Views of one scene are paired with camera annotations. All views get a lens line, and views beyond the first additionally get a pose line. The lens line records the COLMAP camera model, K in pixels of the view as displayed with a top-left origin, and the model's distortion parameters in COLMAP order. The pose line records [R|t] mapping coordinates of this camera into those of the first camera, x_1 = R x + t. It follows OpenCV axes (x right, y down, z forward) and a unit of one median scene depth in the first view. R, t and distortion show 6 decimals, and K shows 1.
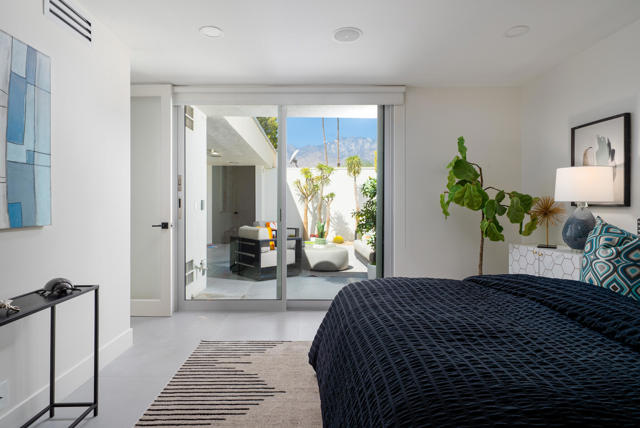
lens RADIAL K [[365.8, 0, 320.0], [0, 365.8, 214.0], [0, 0, 1]] dist [0.001834, 0.000419]
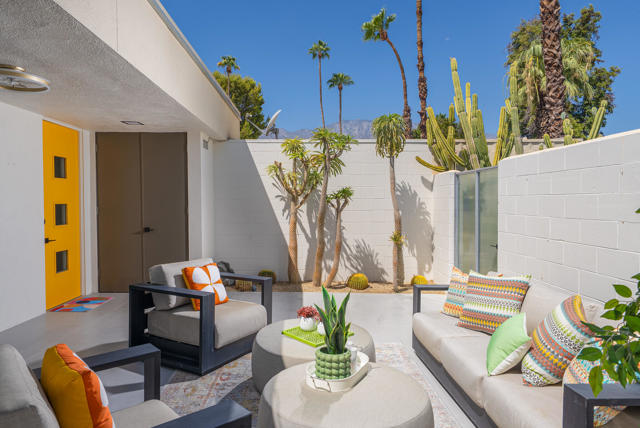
lens RADIAL K [[402.6, 0, 320.0], [0, 402.6, 214.0], [0, 0, 1]] dist [-0.000346, -0.000030]
pose [[0.999971, -0.002869, 0.007078, -0.006521], [0.002802, 0.999952, 0.009408, -0.029308], [-0.007105, -0.009388, 0.999931, 0.455620]]
